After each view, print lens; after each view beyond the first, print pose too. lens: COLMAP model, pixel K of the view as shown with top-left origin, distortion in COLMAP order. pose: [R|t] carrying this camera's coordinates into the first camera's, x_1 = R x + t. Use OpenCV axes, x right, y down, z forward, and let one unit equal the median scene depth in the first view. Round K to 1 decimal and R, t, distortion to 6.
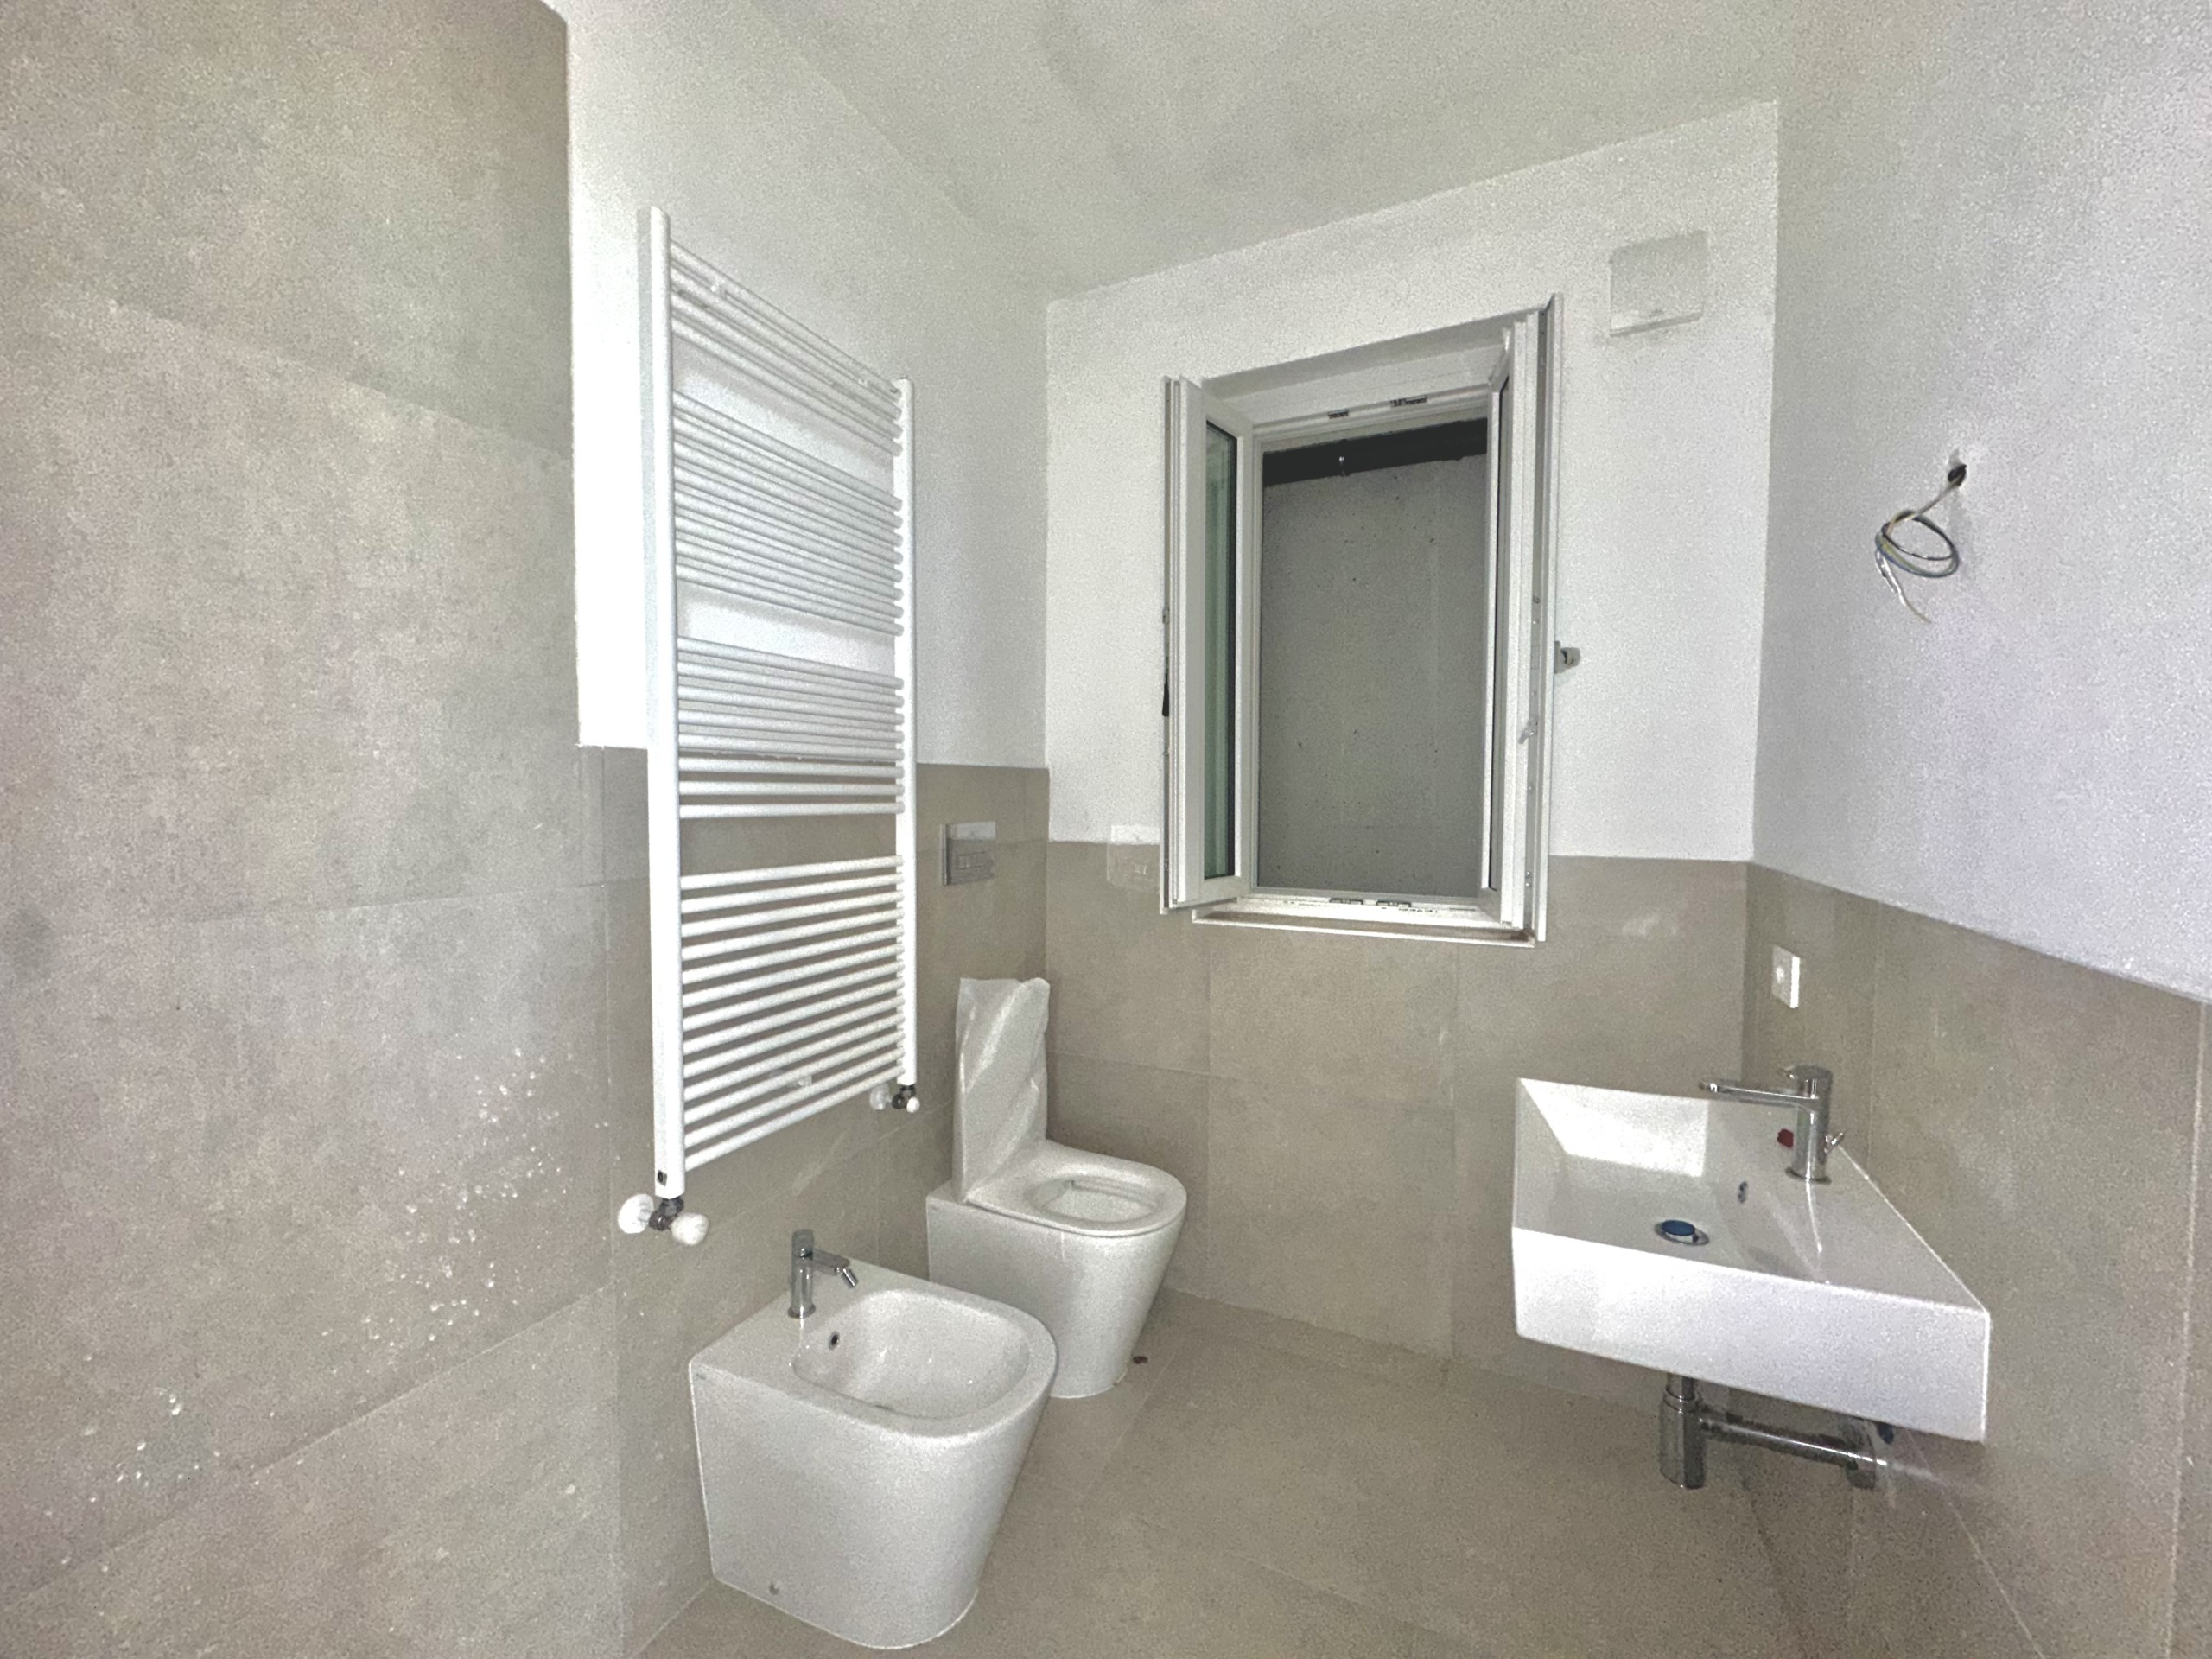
lens RADIAL K [[879.0, 0, 1107.0], [0, 879.0, 831.5], [0, 0, 1]] dist [-0.006548, 0.002170]
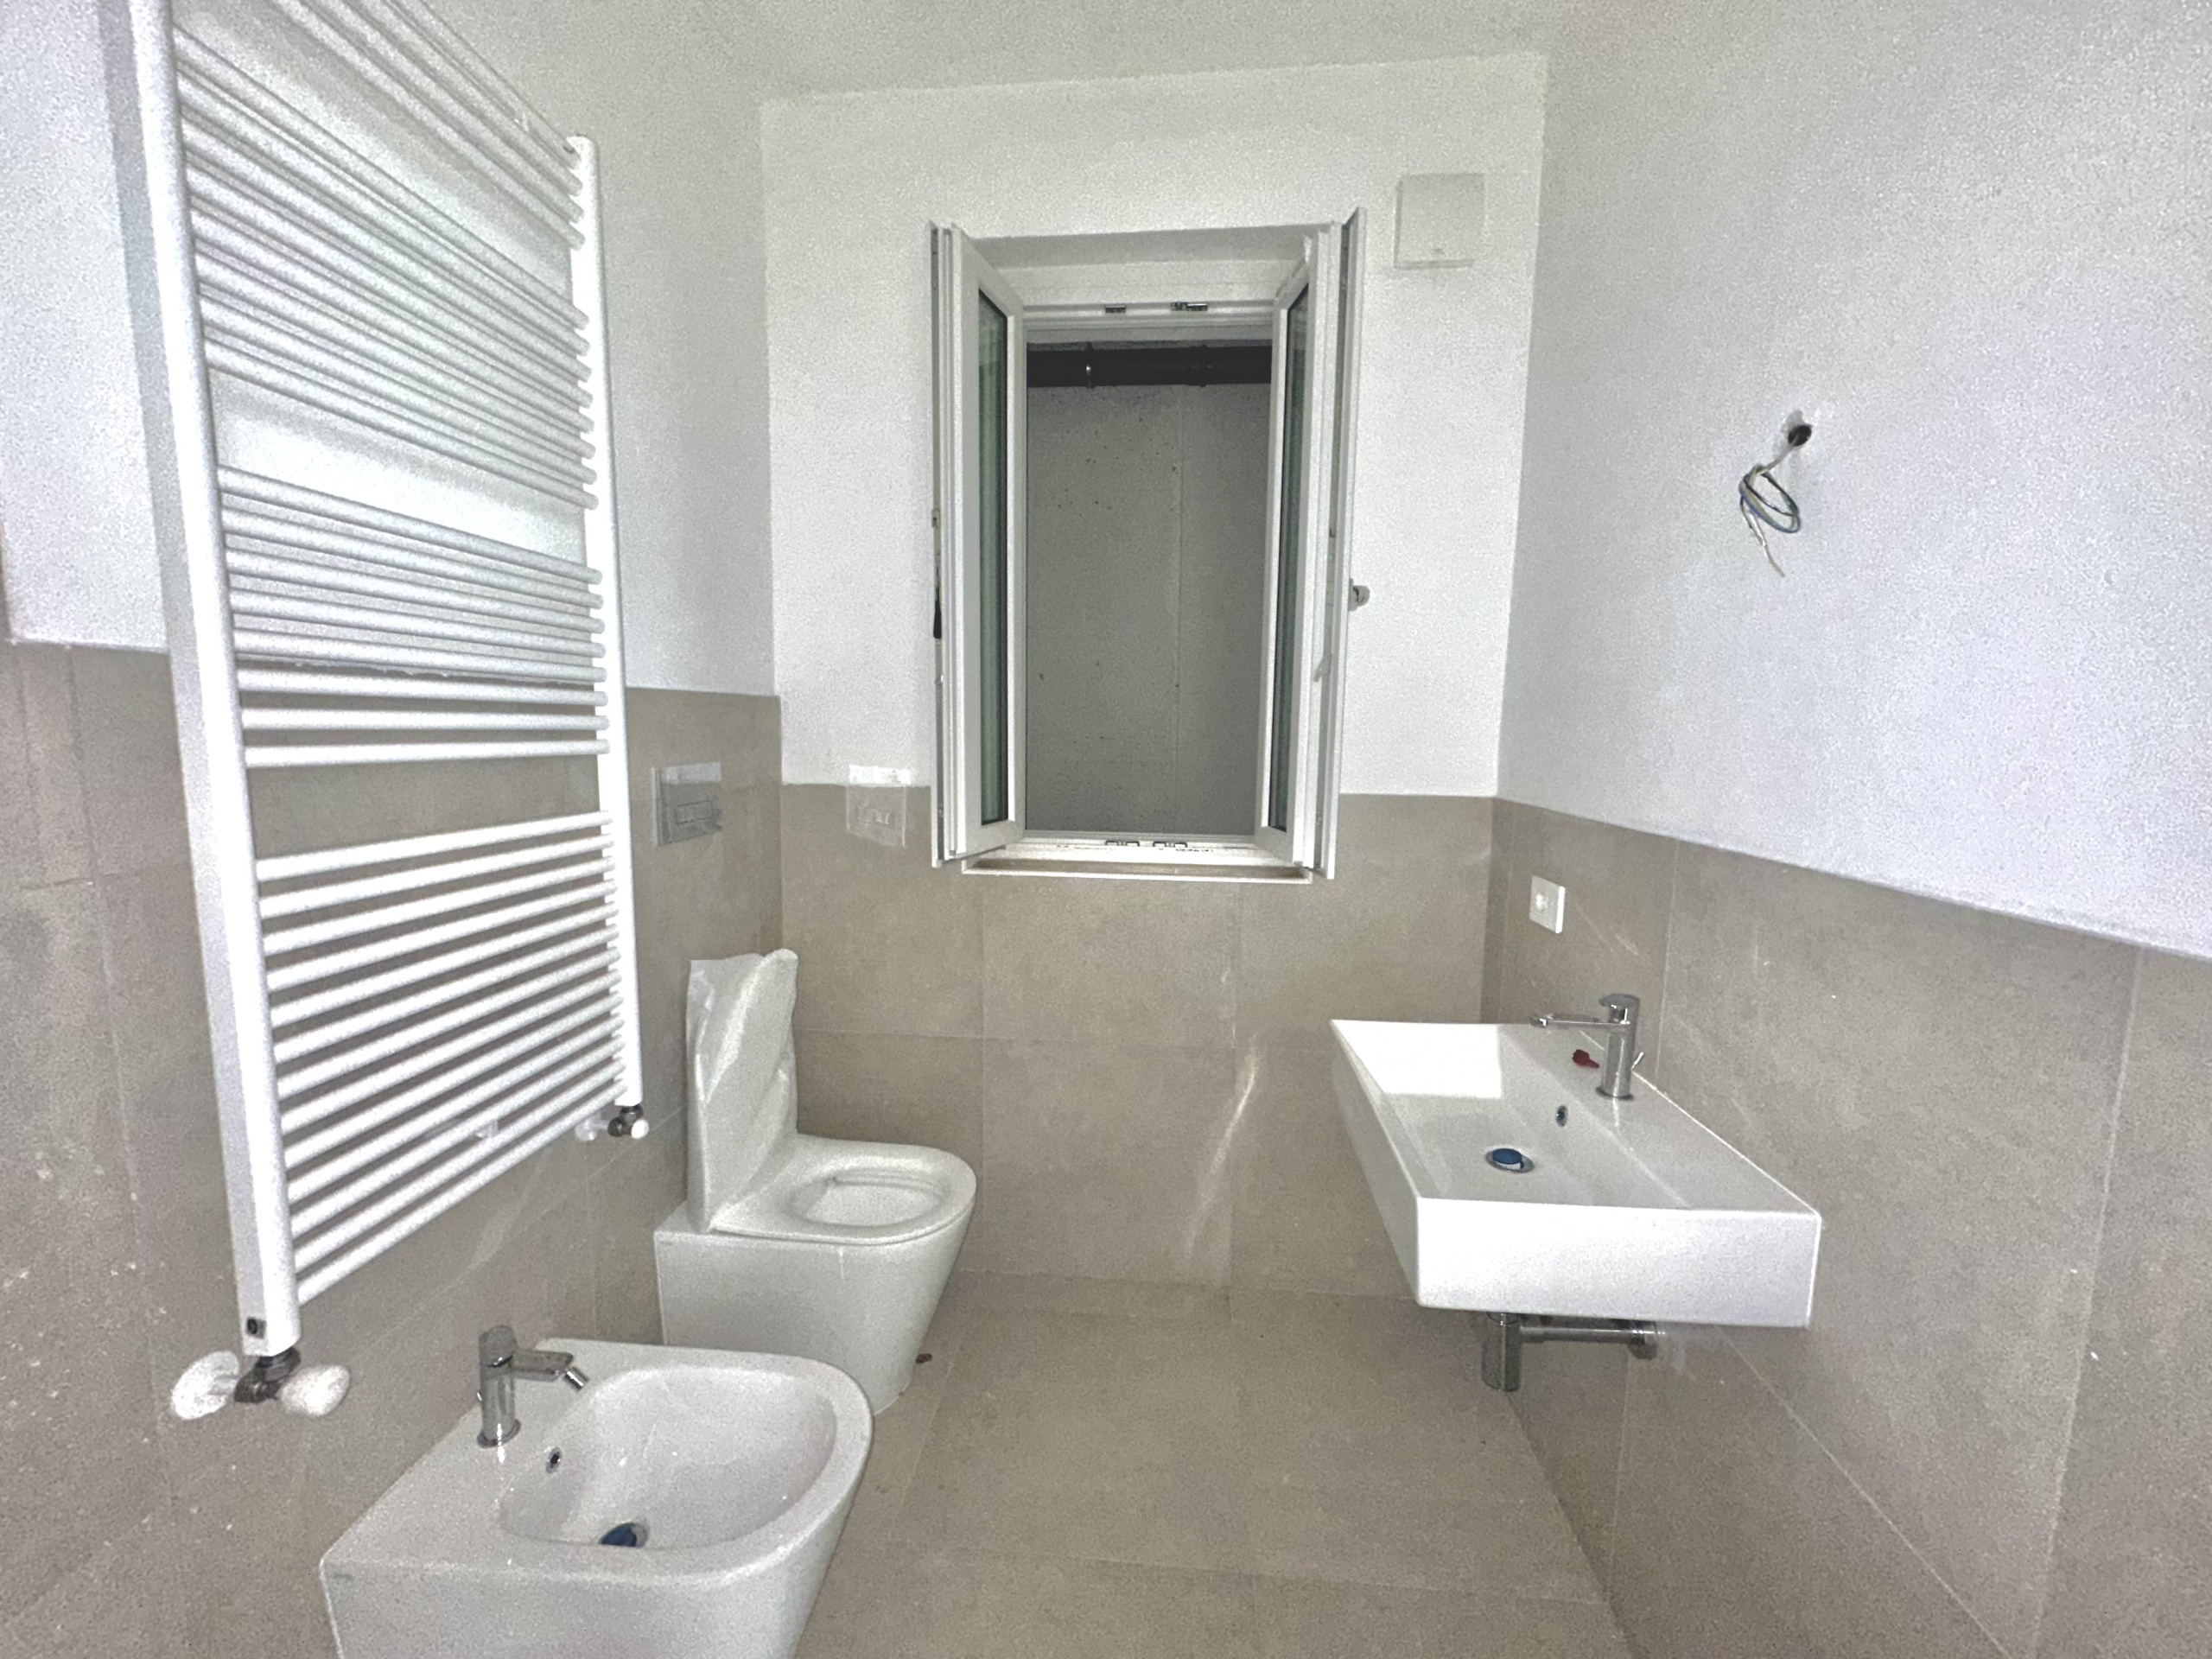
lens RADIAL K [[879.0, 0, 1106.5], [0, 879.0, 830.2], [0, 0, 1]] dist [-0.006548, 0.002170]
pose [[0.936182, -0.031946, 0.350062, -0.100711], [0.005070, 0.996986, 0.077422, -0.011710], [-0.351480, -0.070706, 0.933521, 0.152993]]
